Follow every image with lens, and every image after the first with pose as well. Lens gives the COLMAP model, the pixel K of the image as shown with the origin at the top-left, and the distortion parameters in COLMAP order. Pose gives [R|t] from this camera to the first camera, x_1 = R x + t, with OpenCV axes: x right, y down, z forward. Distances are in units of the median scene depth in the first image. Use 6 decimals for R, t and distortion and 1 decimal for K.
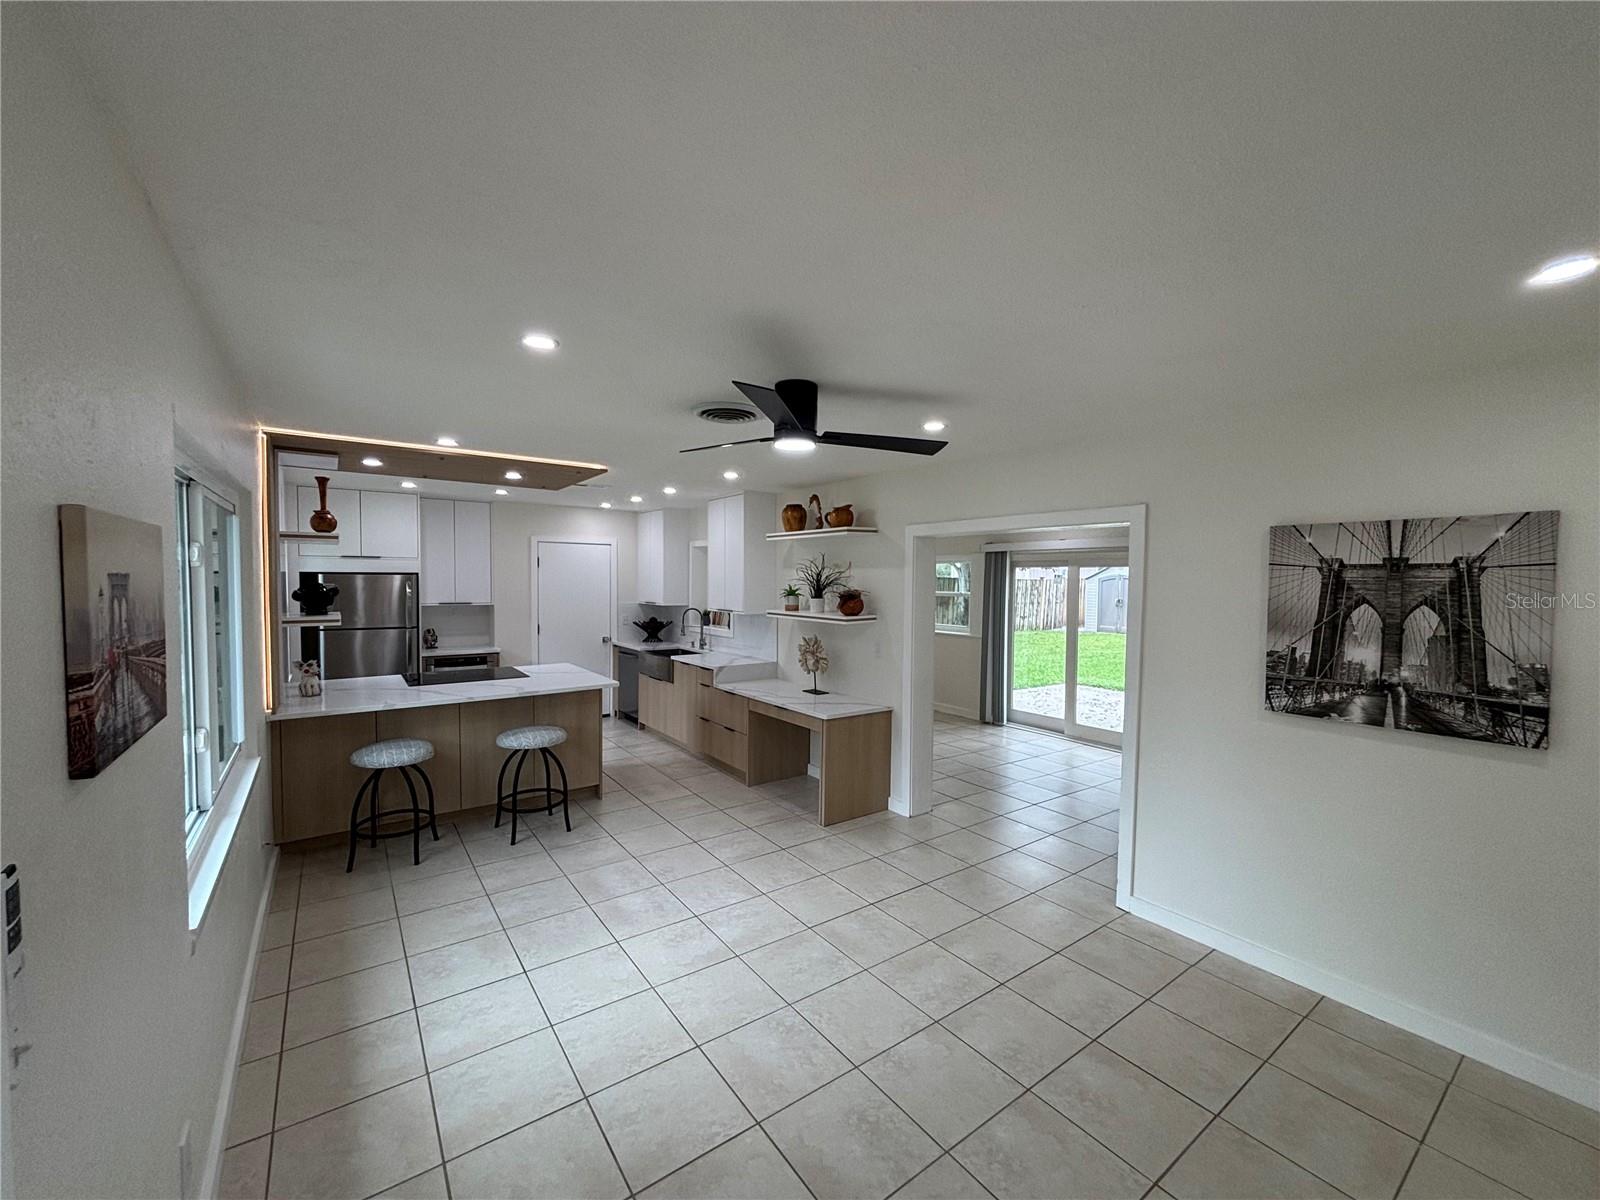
lens RADIAL K [[642.3, 0, 796.0], [0, 642.3, 600.7], [0, 0, 1]] dist [0.003828, -0.000810]
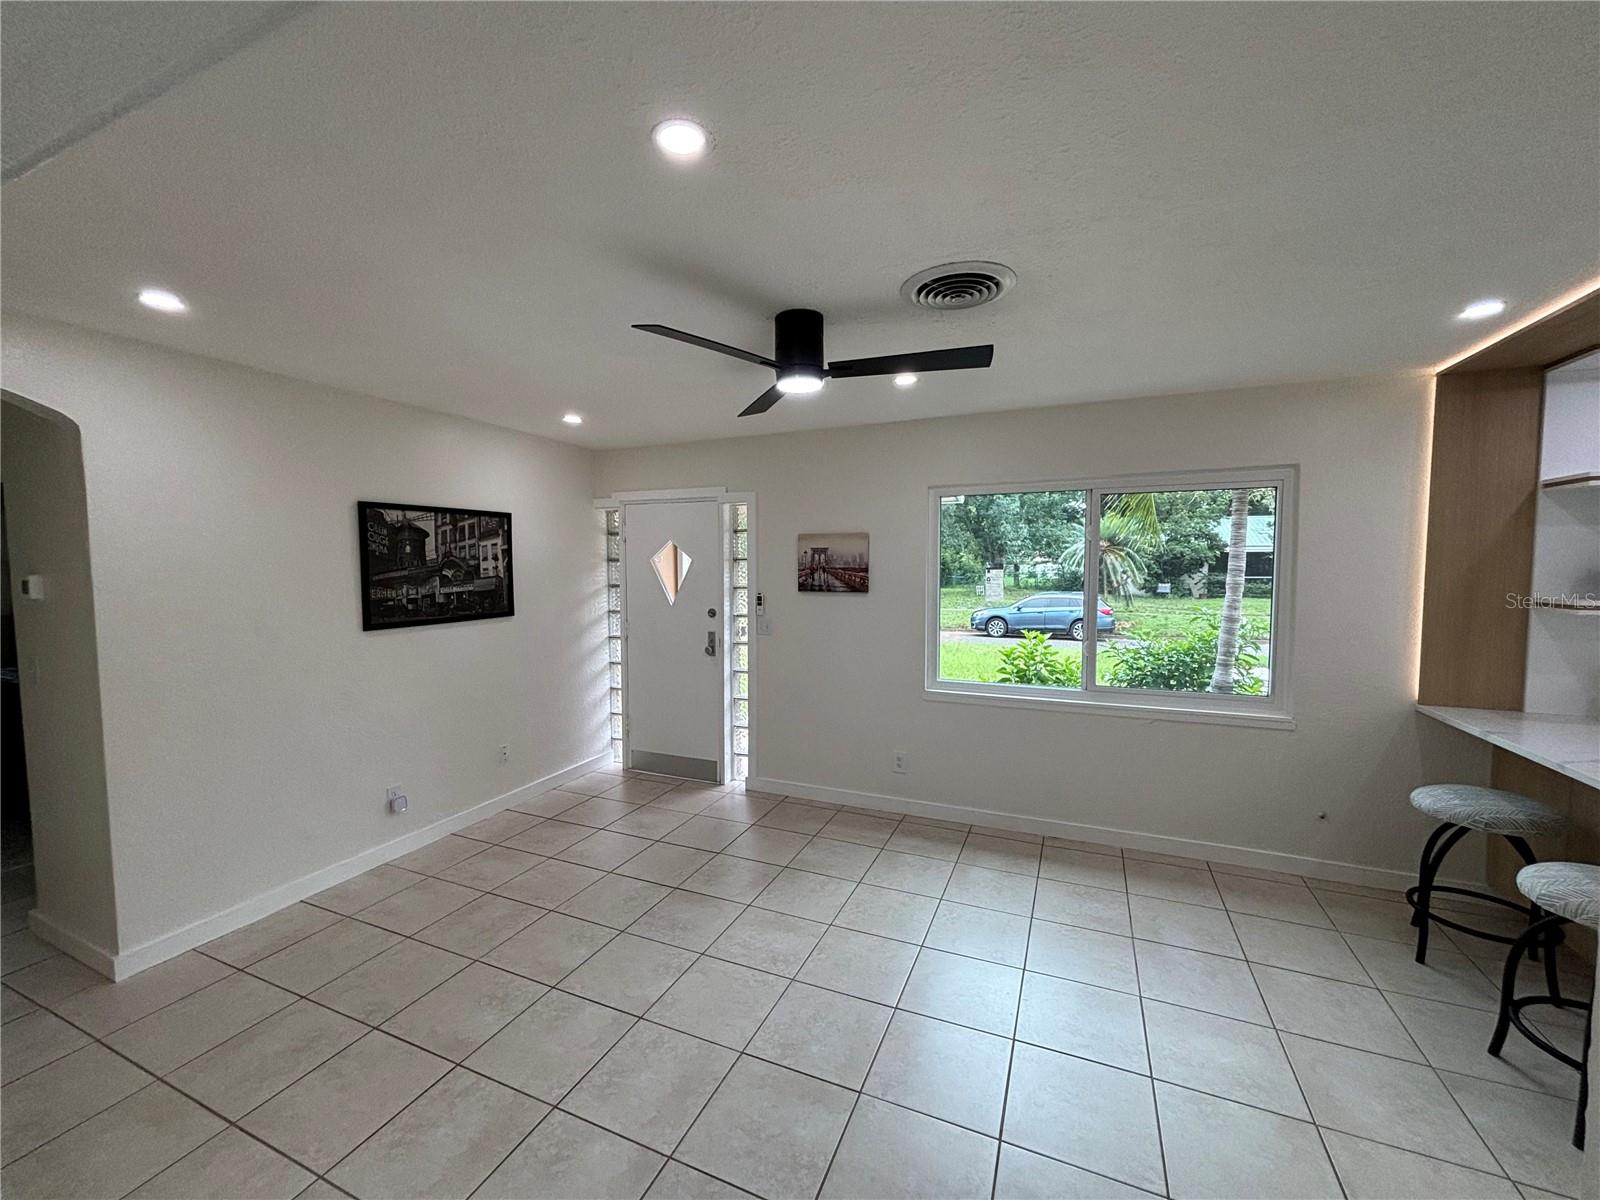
lens RADIAL K [[642.3, 0, 793.3], [0, 642.3, 599.7], [0, 0, 1]] dist [0.003828, -0.000810]
pose [[-0.863981, 0.022498, -0.503021, 0.284906], [-0.022499, 0.996279, 0.083204, -0.012717], [0.503021, 0.083204, -0.860260, 1.101119]]
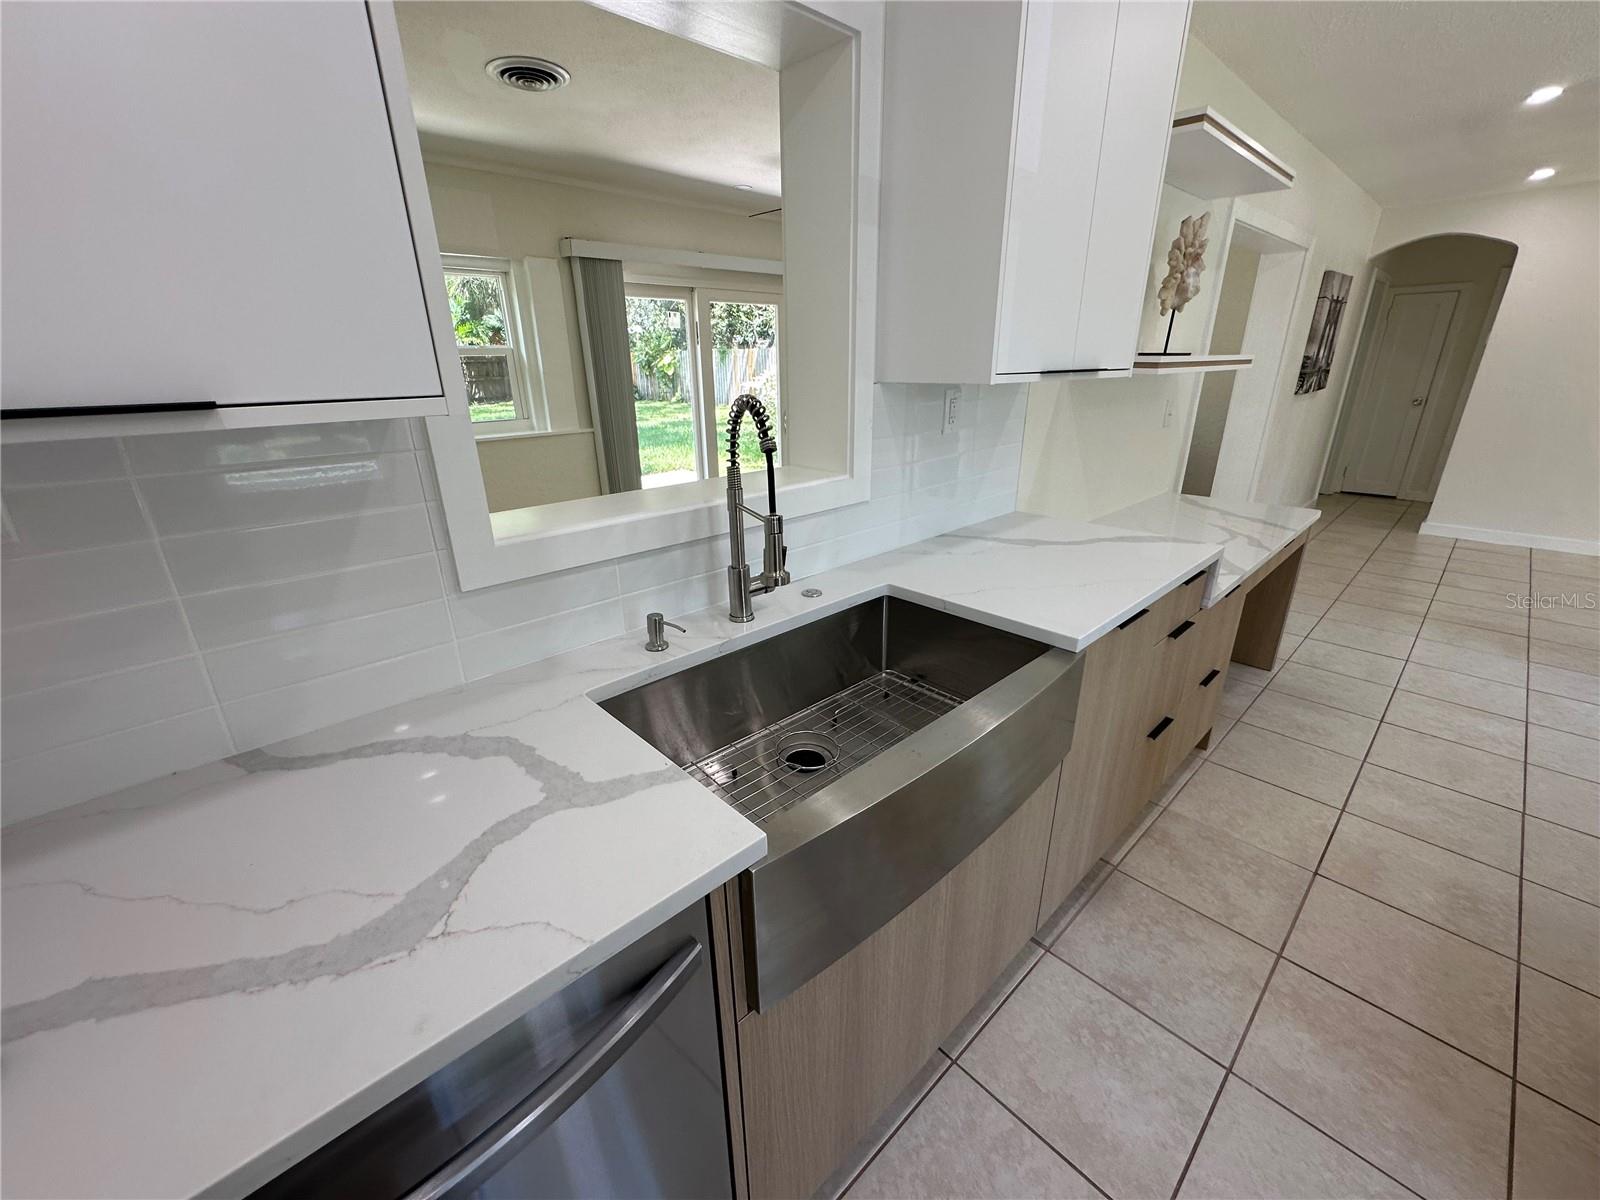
lens RADIAL K [[636.0, 0, 798.0], [0, 636.0, 603.8], [0, 0, 1]] dist [-0.002131, -0.000893]
pose [[-0.122138, -0.360205, 0.924843, -0.544876], [0.049971, 0.928406, 0.368192, 0.003063], [-0.991254, 0.091186, -0.095394, 1.671401]]
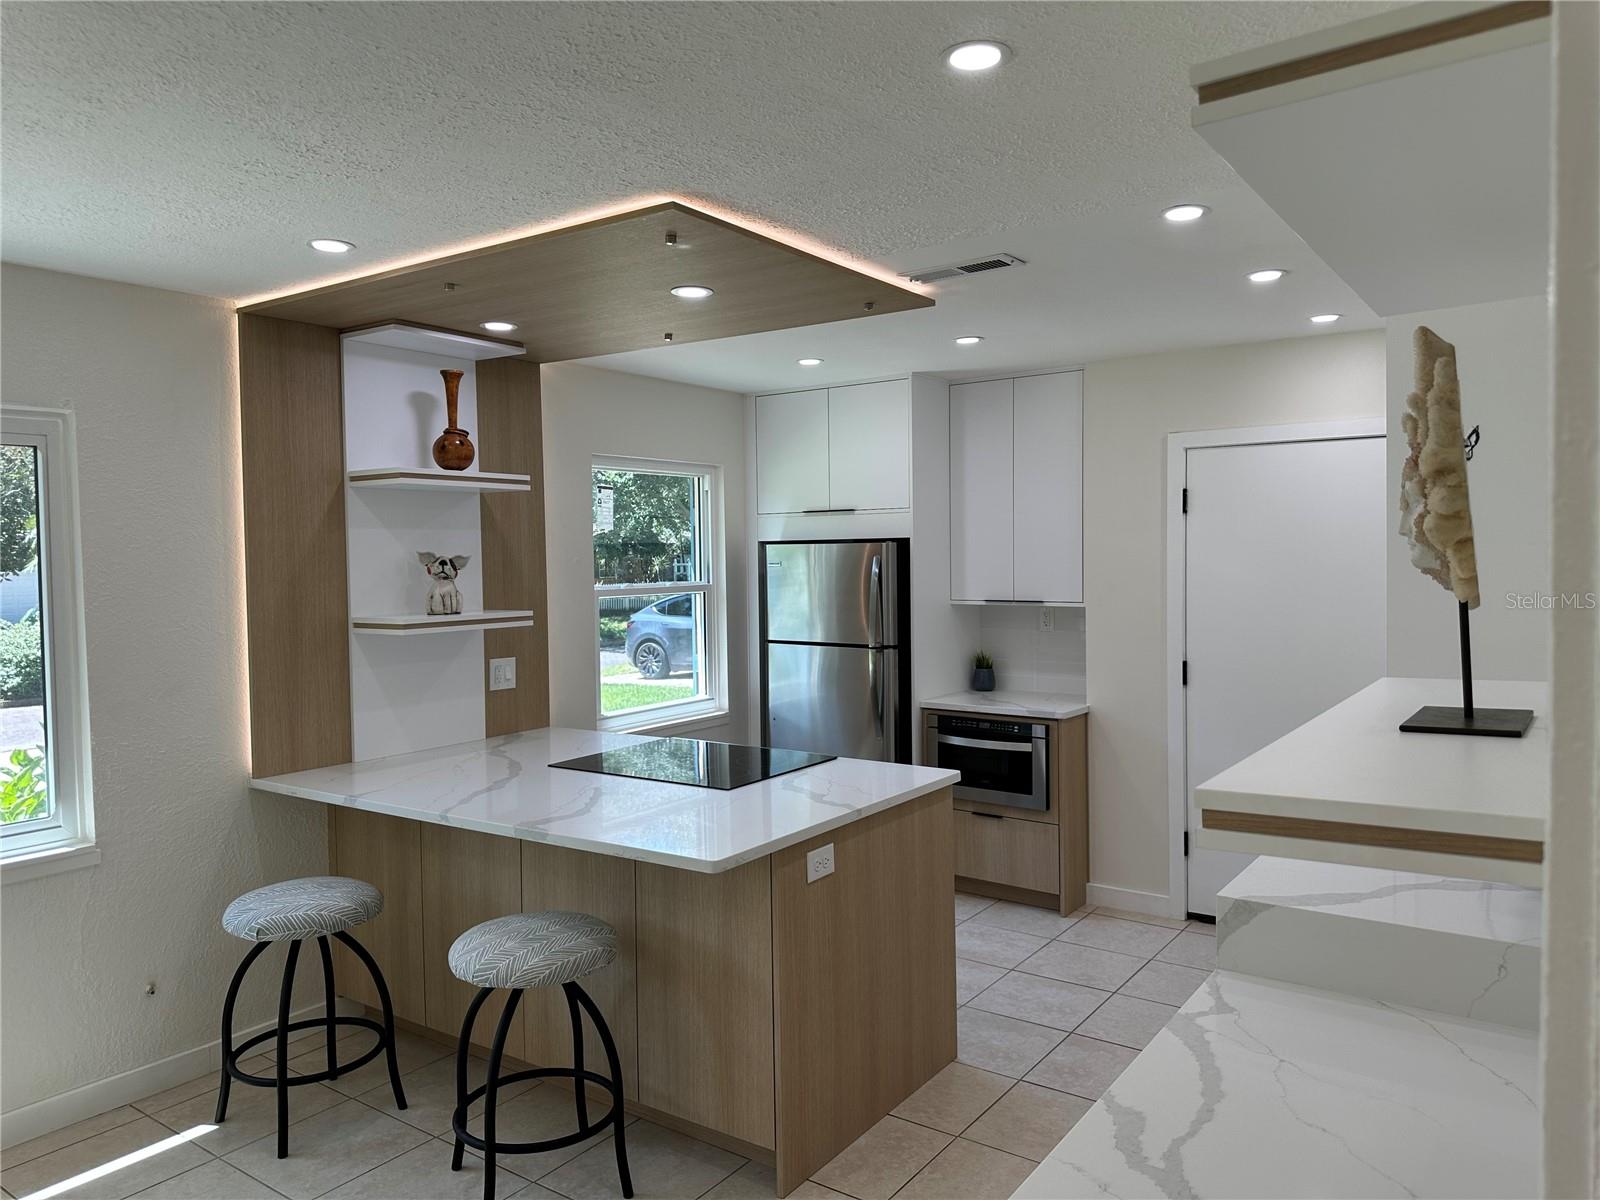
lens RADIAL K [[1123.9, 0, 803.6], [0, 1123.9, 596.6], [0, 0, 1]] dist [0.094259, -0.005568]
pose [[0.324917, 0.026934, -0.945359, 0.305085], [-0.020187, 0.999564, 0.021540, -0.021881], [0.945527, 0.012085, 0.325319, 0.955335]]
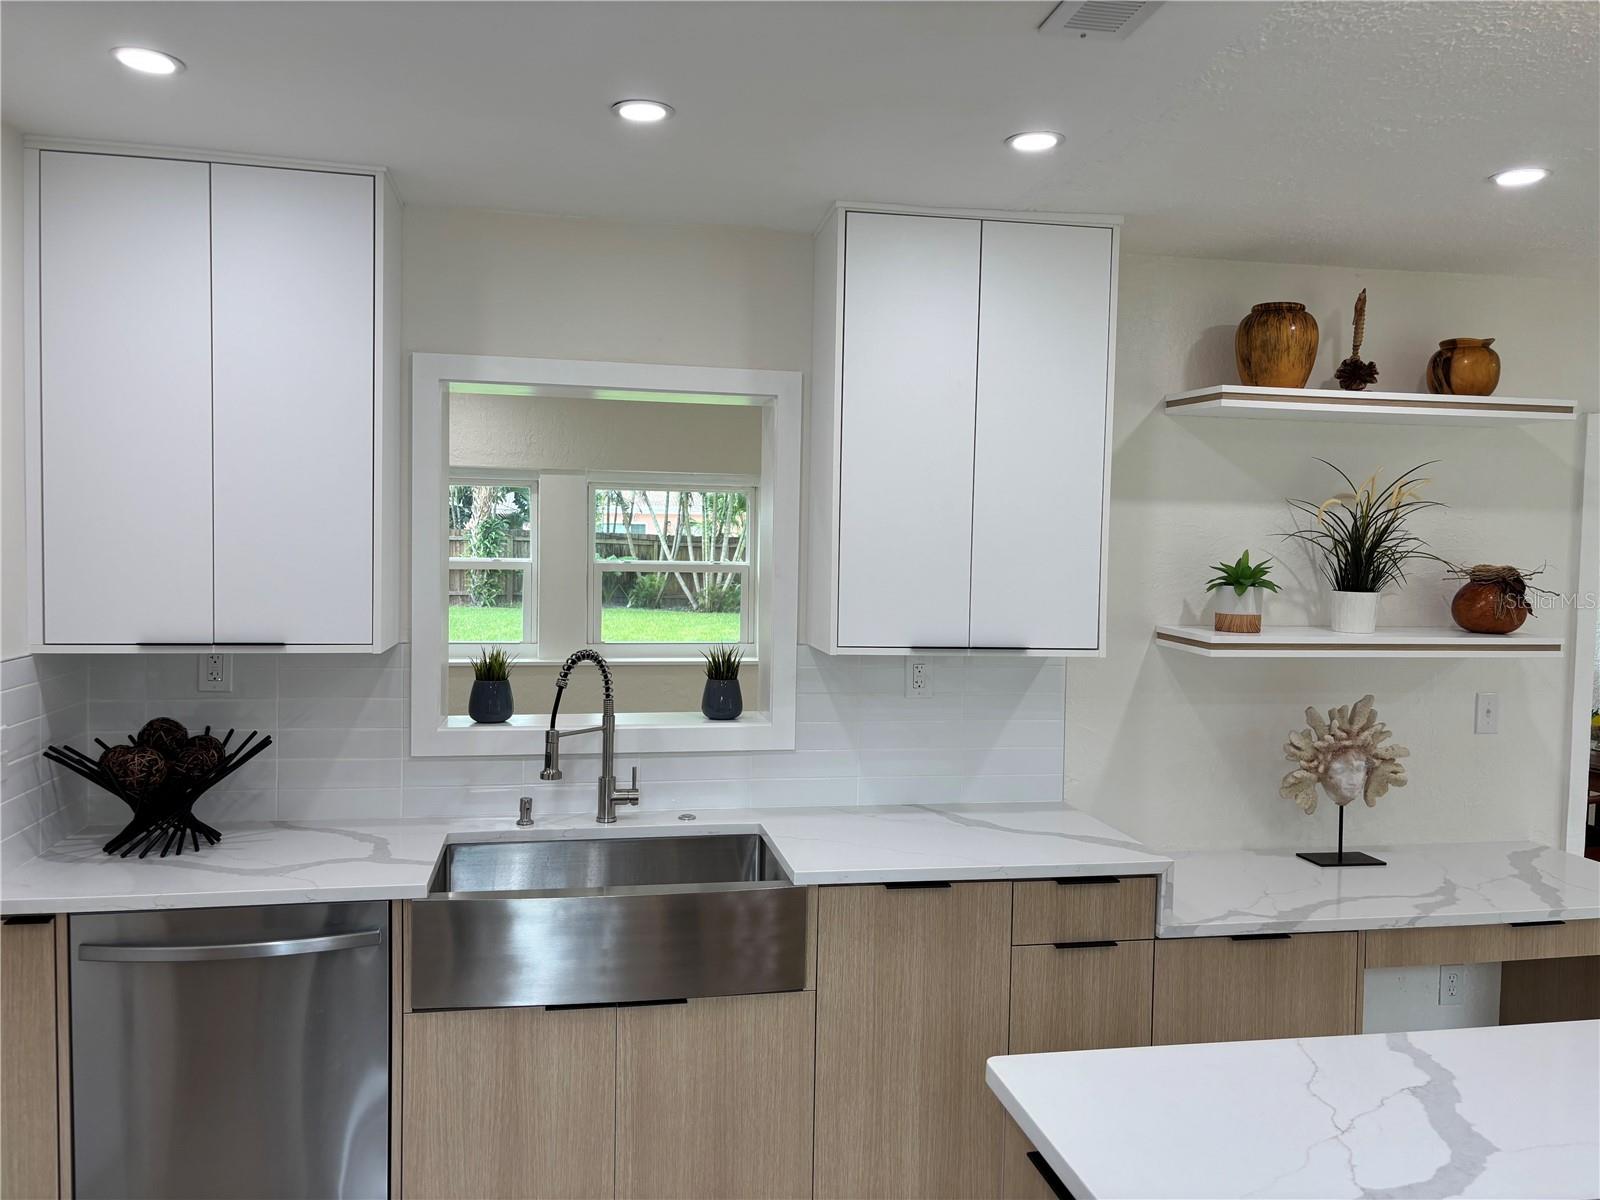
lens RADIAL K [[1208.5, 0, 802.6], [0, 1208.5, 596.4], [0, 0, 1]] dist [0.034982, -0.017423]
pose [[0.419175, -0.041284, 0.906966, -0.870304], [0.015533, 0.999146, 0.038301, -0.039001], [-0.907773, -0.001967, 0.419458, 1.246798]]
